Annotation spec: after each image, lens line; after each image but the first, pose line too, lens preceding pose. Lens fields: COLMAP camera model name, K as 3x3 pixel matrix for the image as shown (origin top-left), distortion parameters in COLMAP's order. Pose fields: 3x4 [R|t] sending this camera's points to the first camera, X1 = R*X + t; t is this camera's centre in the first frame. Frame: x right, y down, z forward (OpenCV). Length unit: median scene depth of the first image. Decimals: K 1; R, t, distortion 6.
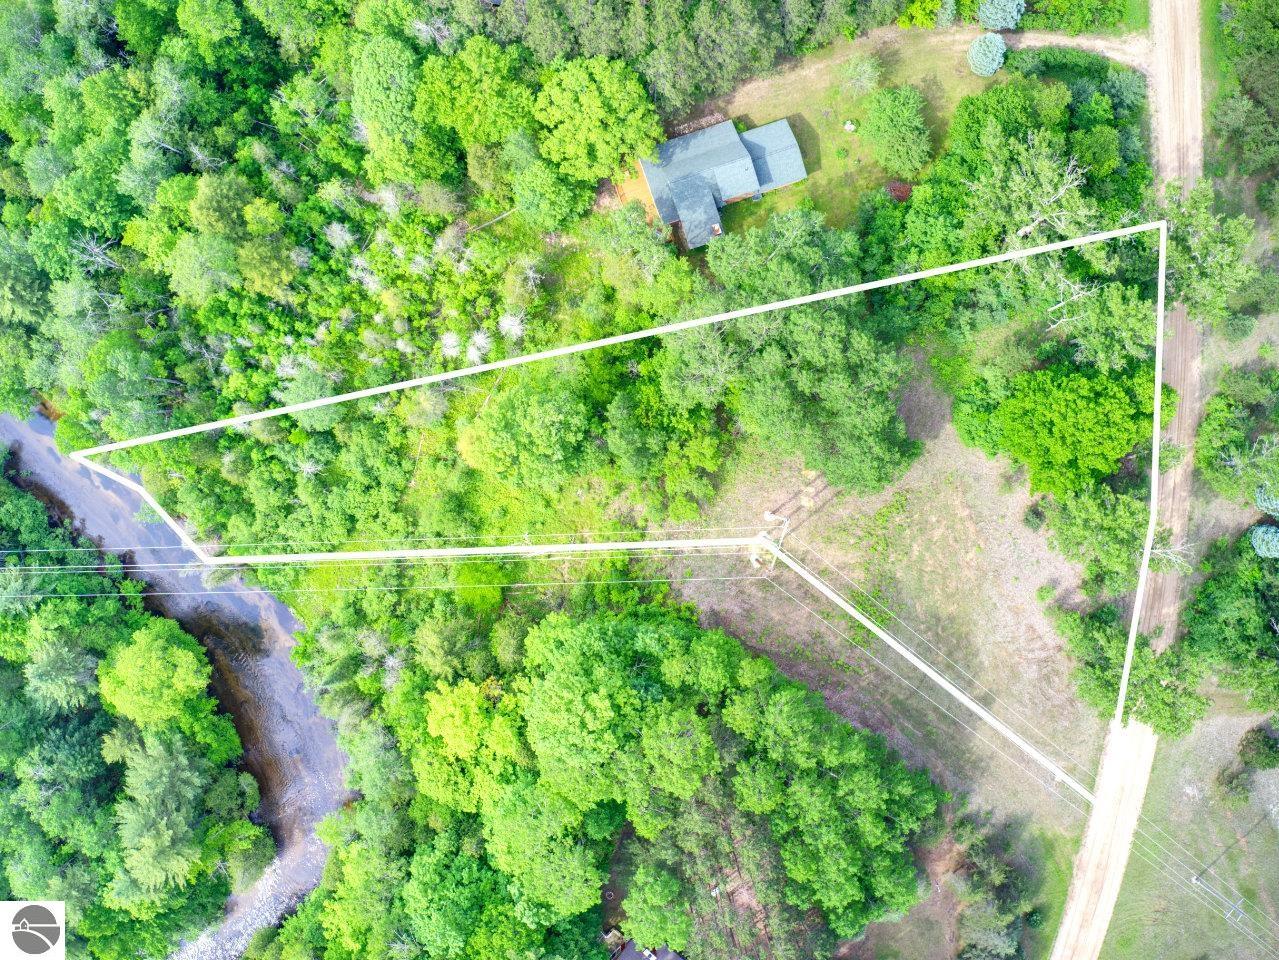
lens RADIAL K [[1121.3, 0, 651.4], [0, 1121.3, 484.2], [0, 0, 1]] dist [-0.171881, 0.003469]
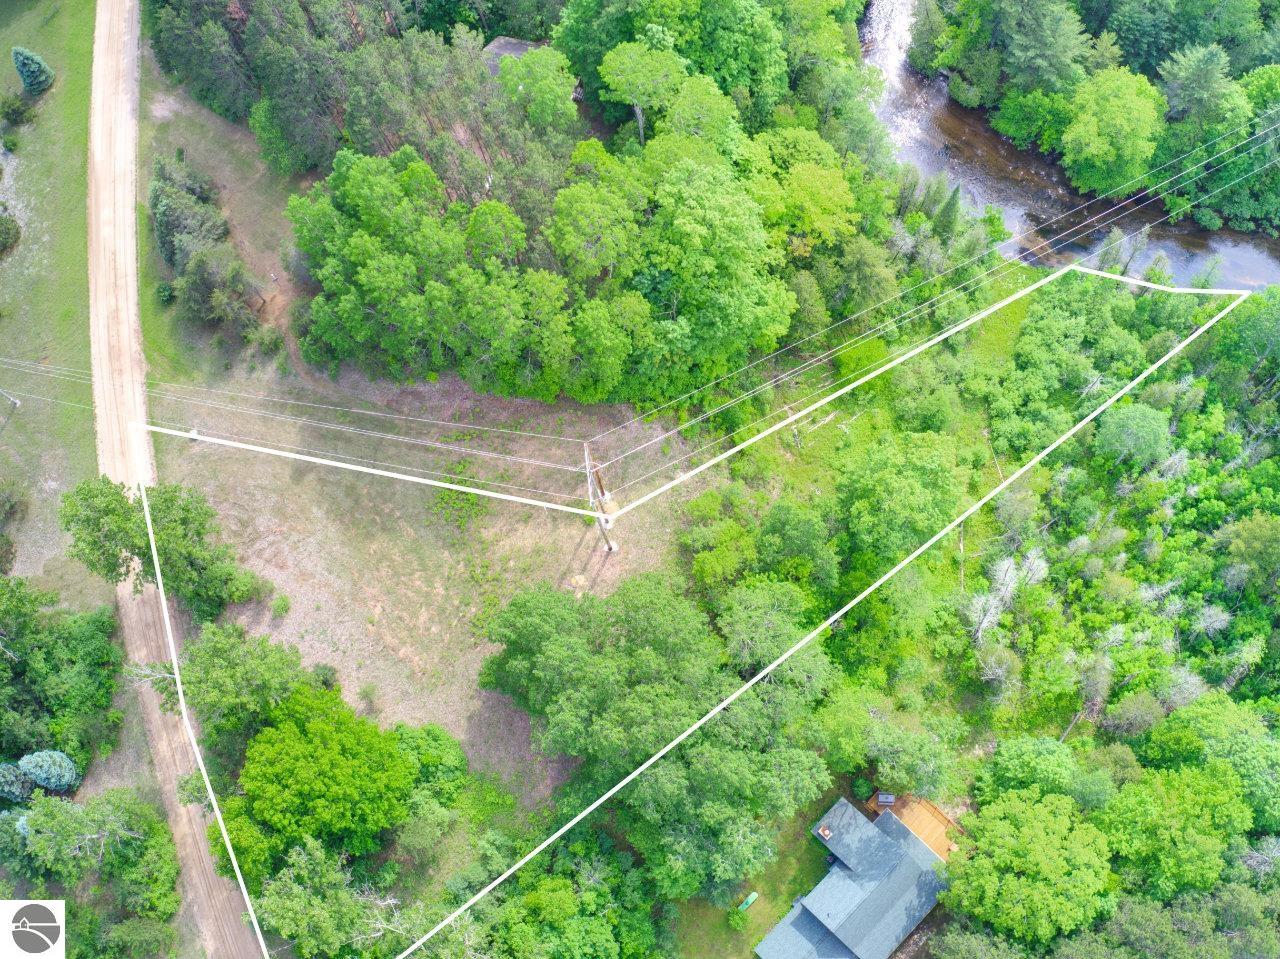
lens RADIAL K [[1122.2, 0, 649.7], [0, 1122.2, 476.8], [0, 0, 1]] dist [-0.171881, 0.003469]
pose [[-0.895517, 0.437946, -0.079076, 0.124975], [-0.441060, -0.849736, 0.288816, -0.188483], [0.059292, 0.293517, 0.954113, 0.168921]]
